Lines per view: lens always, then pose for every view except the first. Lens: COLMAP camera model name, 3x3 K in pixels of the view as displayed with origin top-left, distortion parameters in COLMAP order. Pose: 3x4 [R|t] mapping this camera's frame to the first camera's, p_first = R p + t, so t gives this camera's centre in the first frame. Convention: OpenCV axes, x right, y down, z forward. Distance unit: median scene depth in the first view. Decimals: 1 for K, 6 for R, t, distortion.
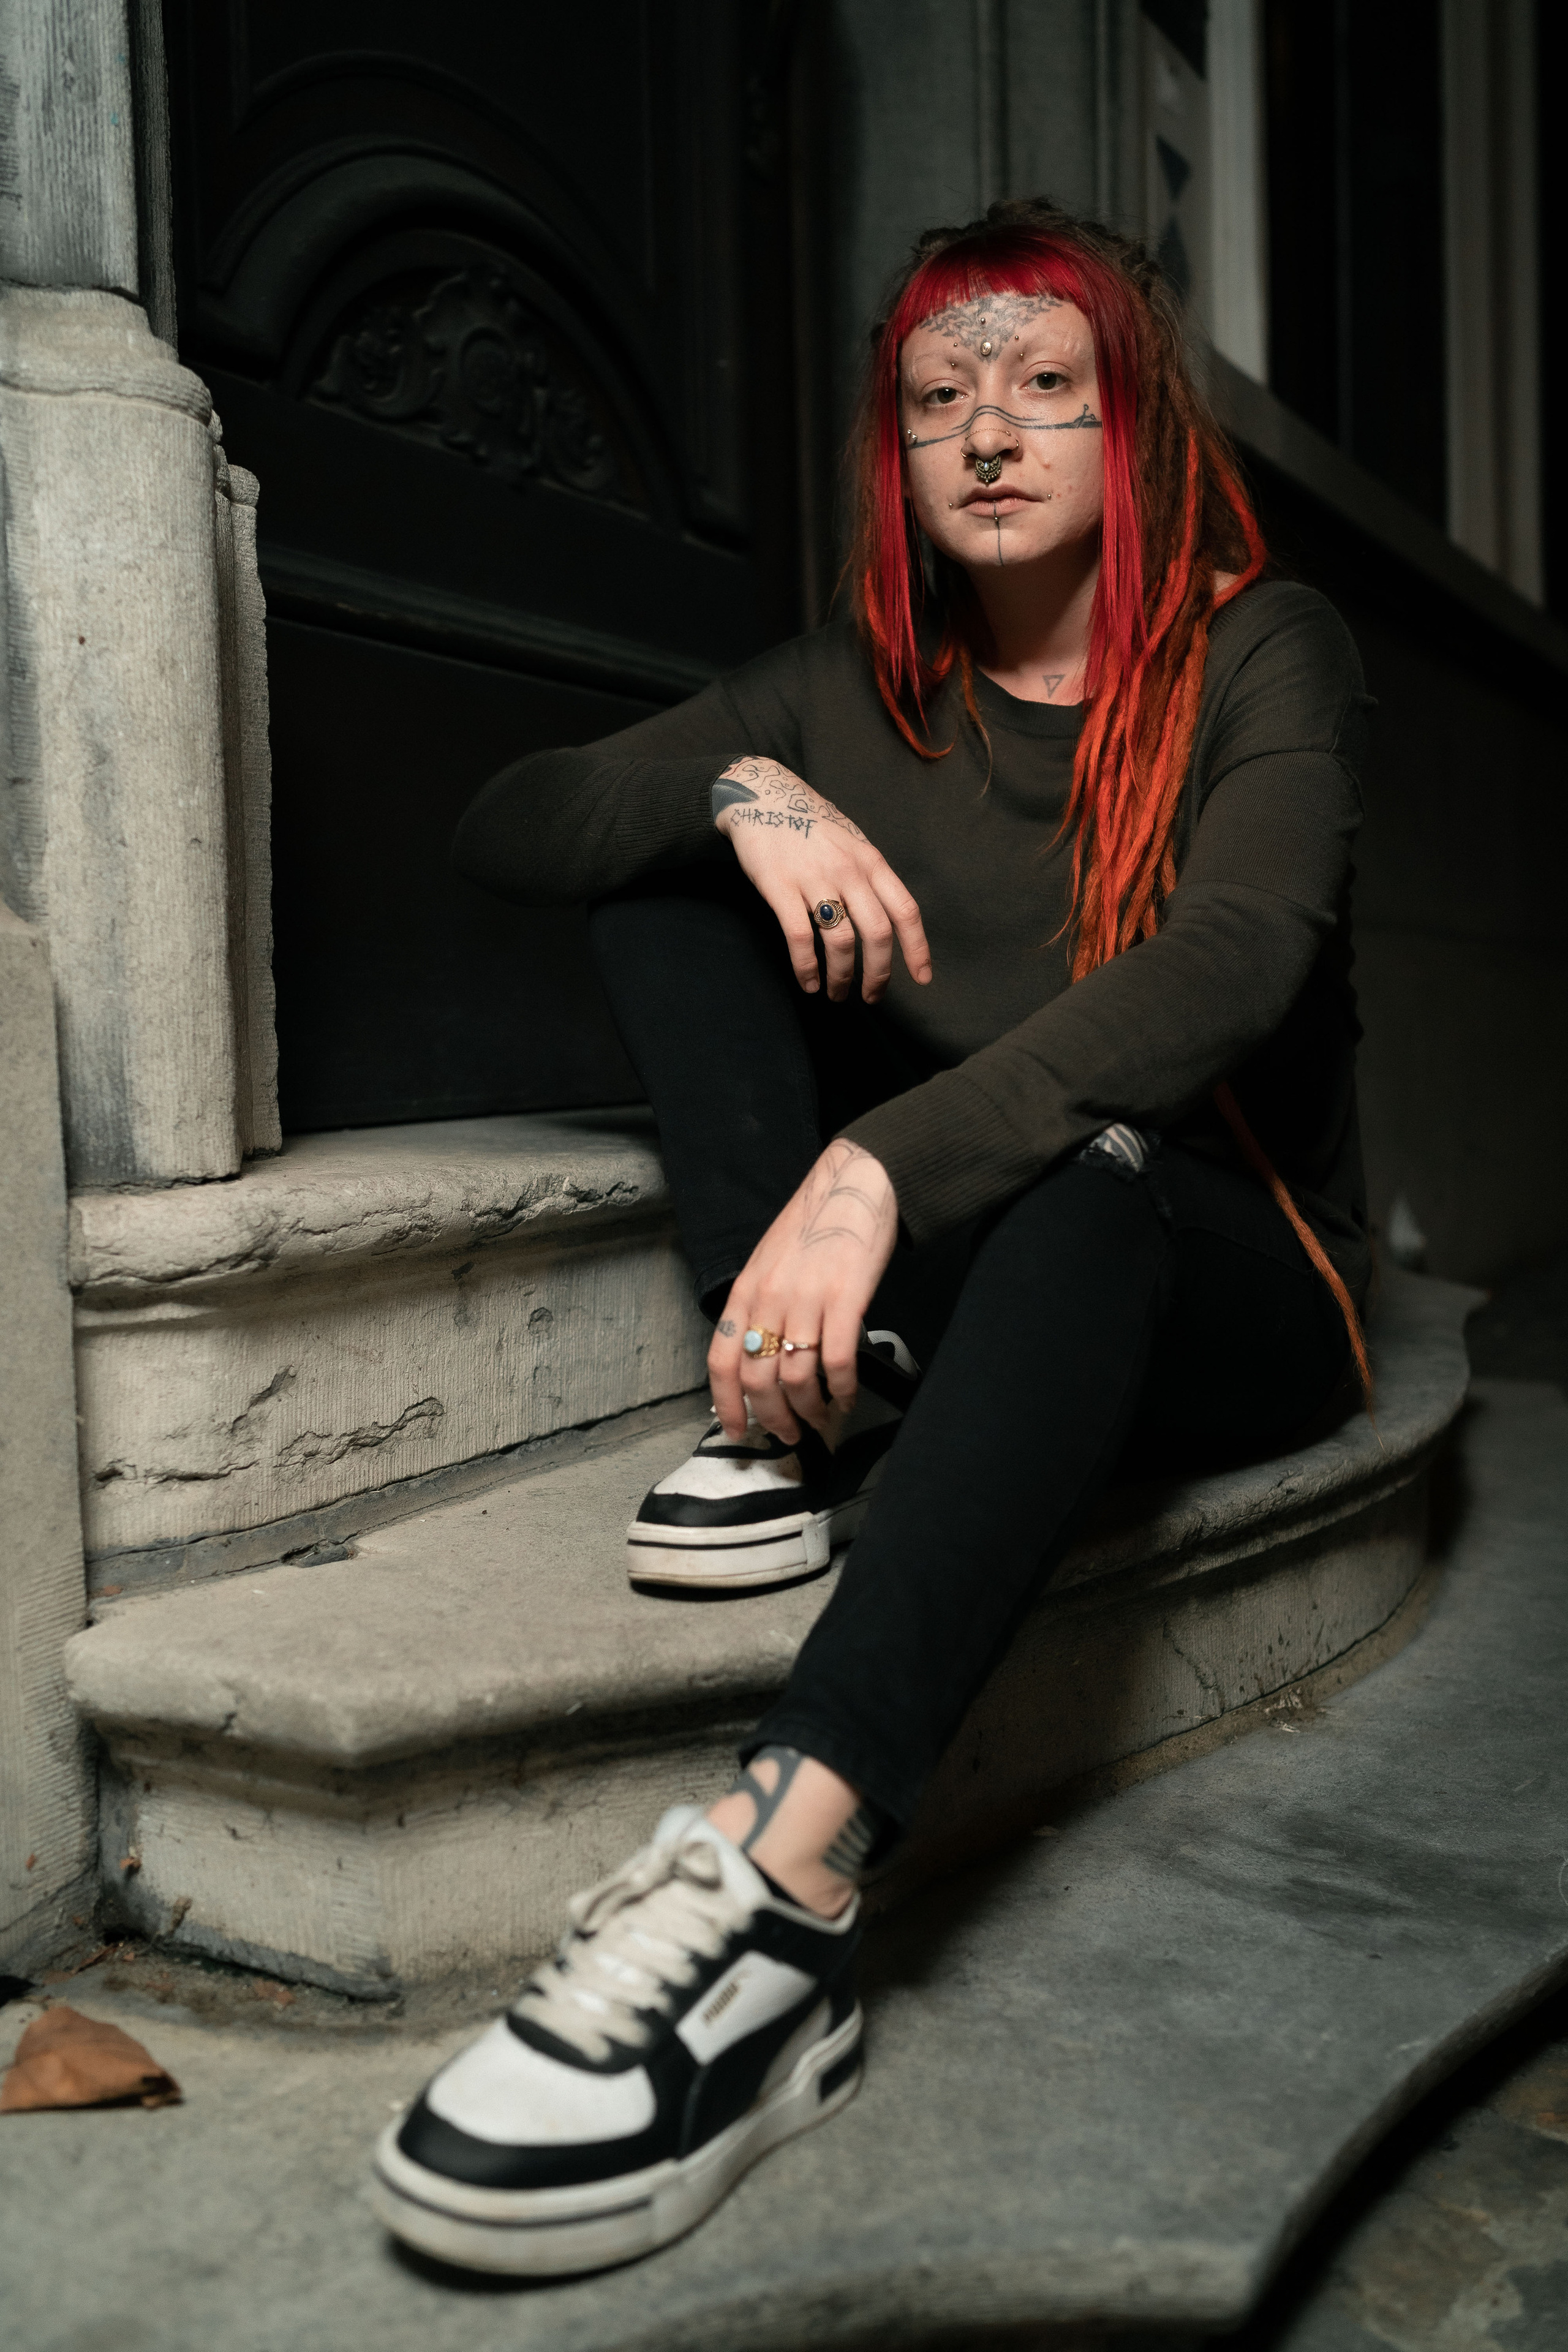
lens RADIAL K [[2262.4, 0, 893.4], [0, 2262.4, 1230.8], [0, 0, 1]] dist [-0.025479, 0.000000]
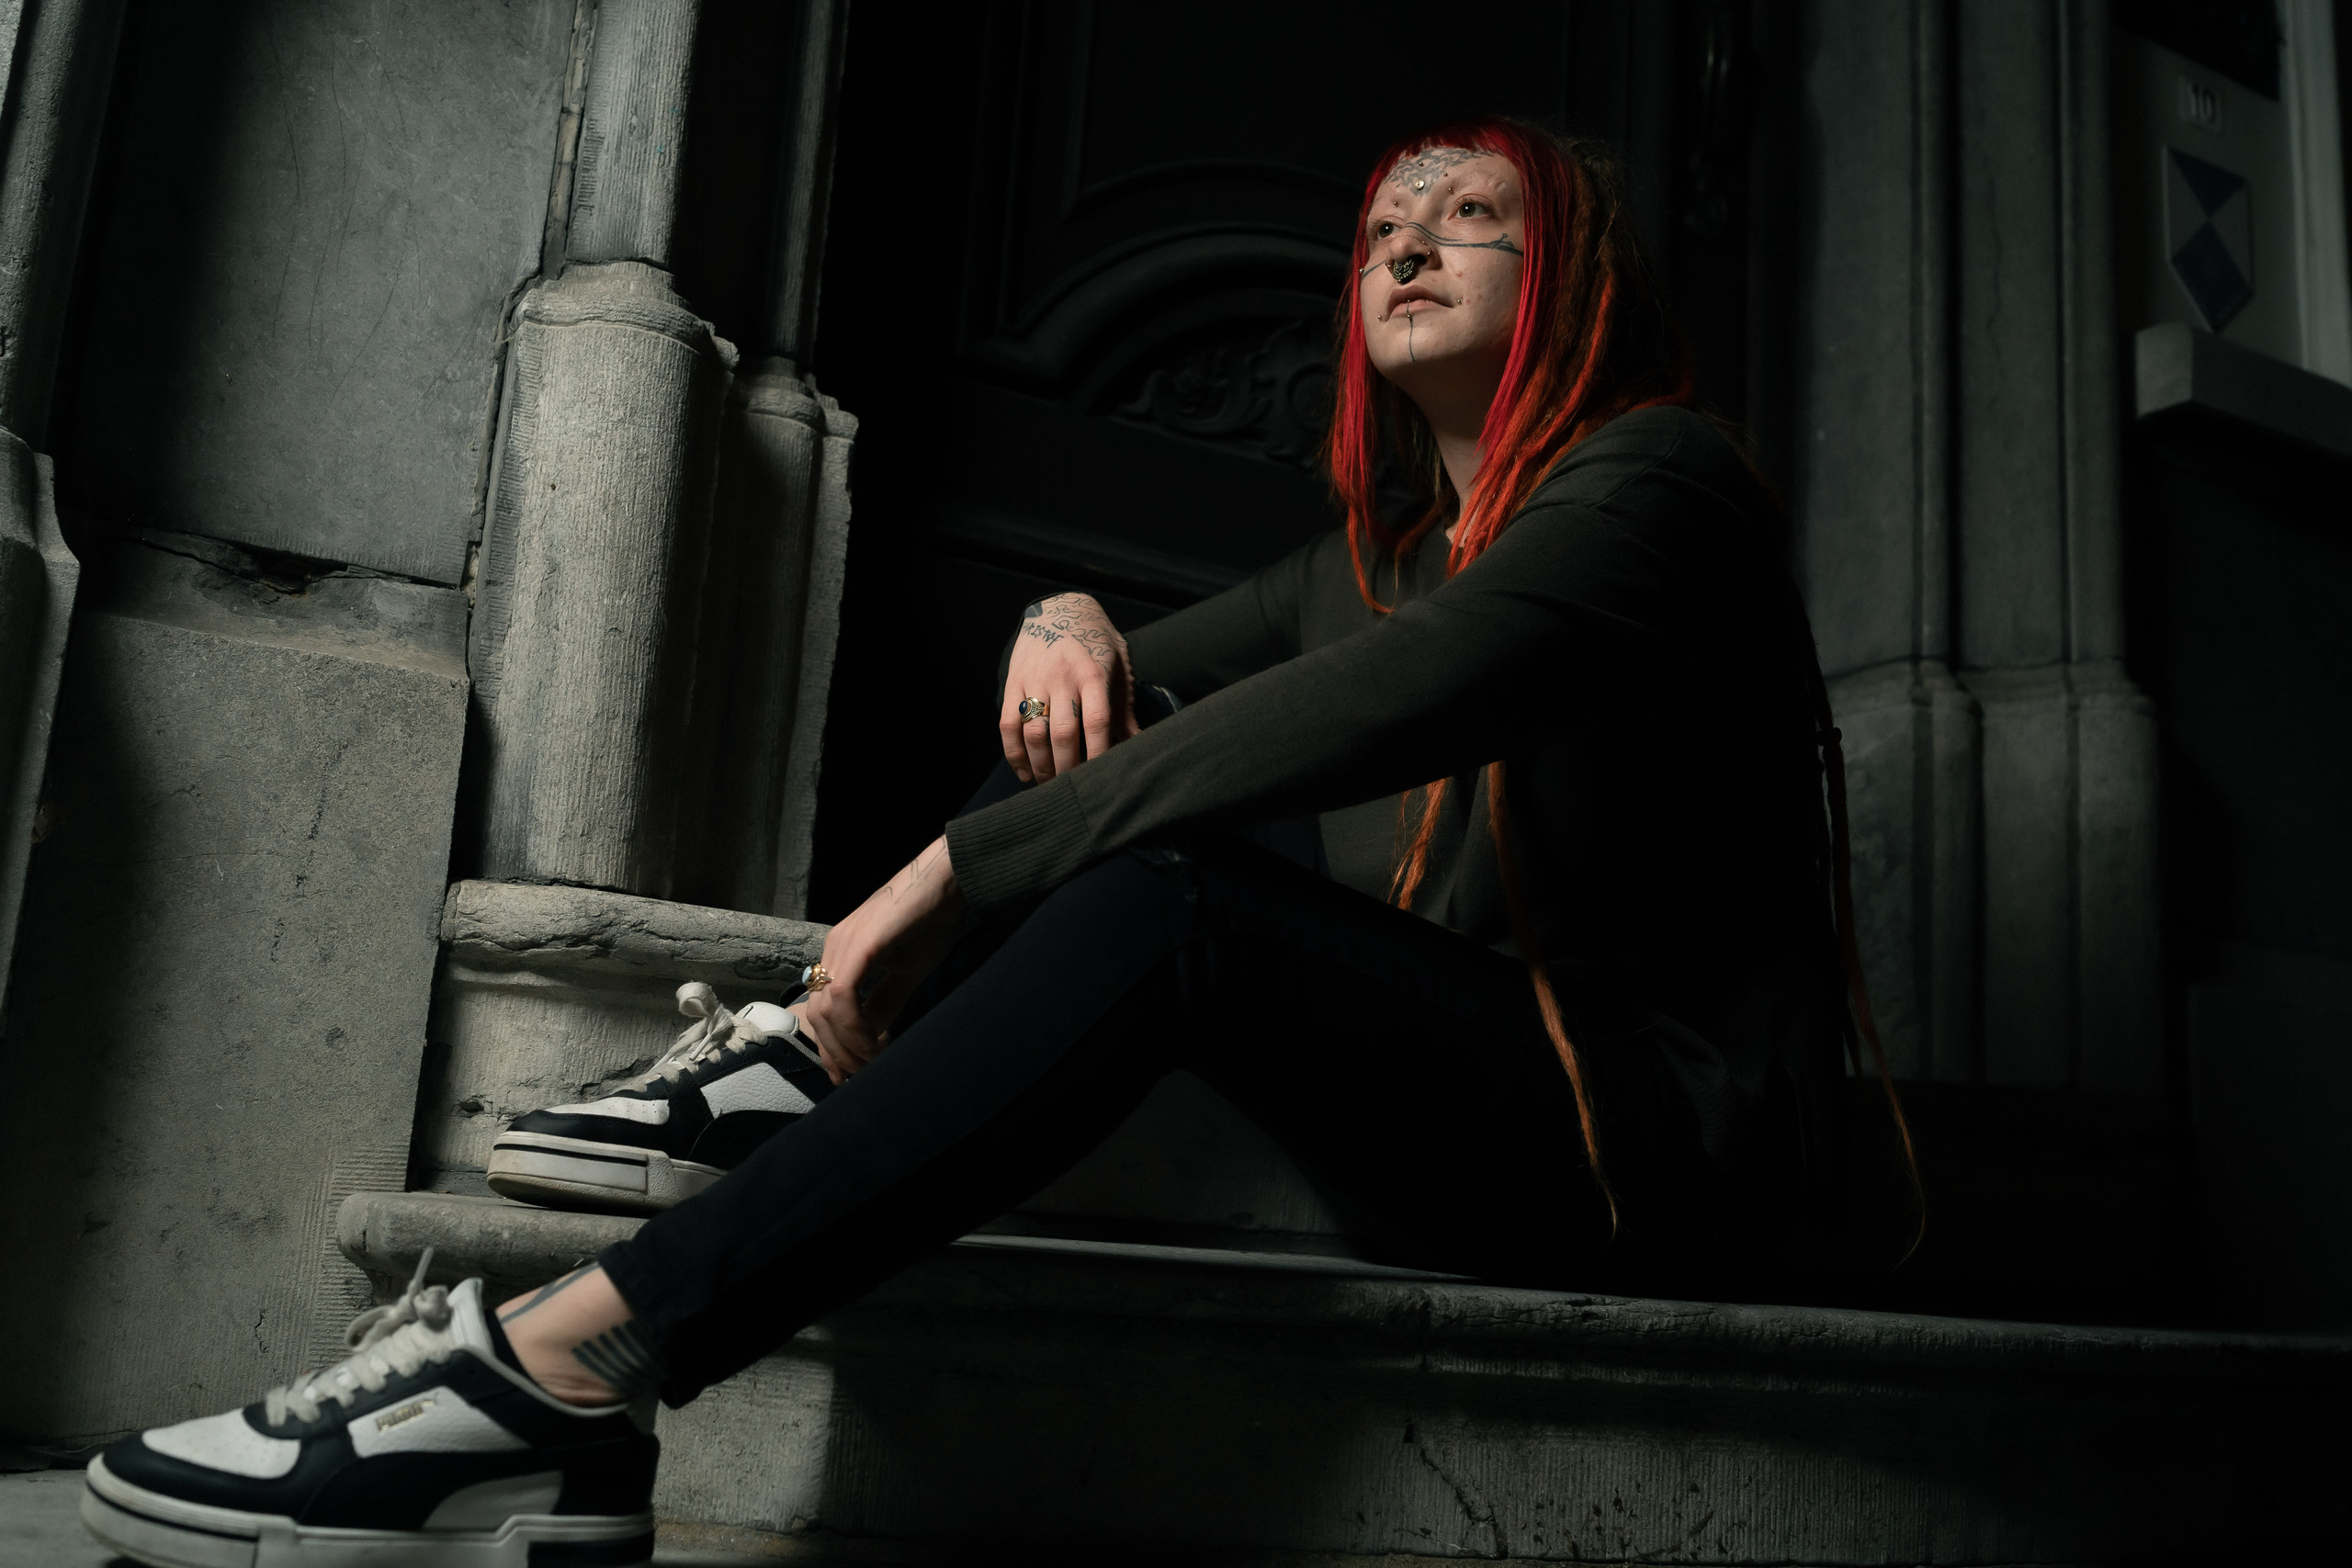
lens RADIAL K [[2262.2, 0, 1130.7], [0, 2262.2, 786.7], [0, 0, 1]] dist [-0.025479, 0.000000]
pose [[0.829618, -0.033346, -0.557335, 0.679317], [-0.132526, 0.957927, -0.254584, 0.212650], [0.542375, 0.285069, 0.790294, 0.150480]]
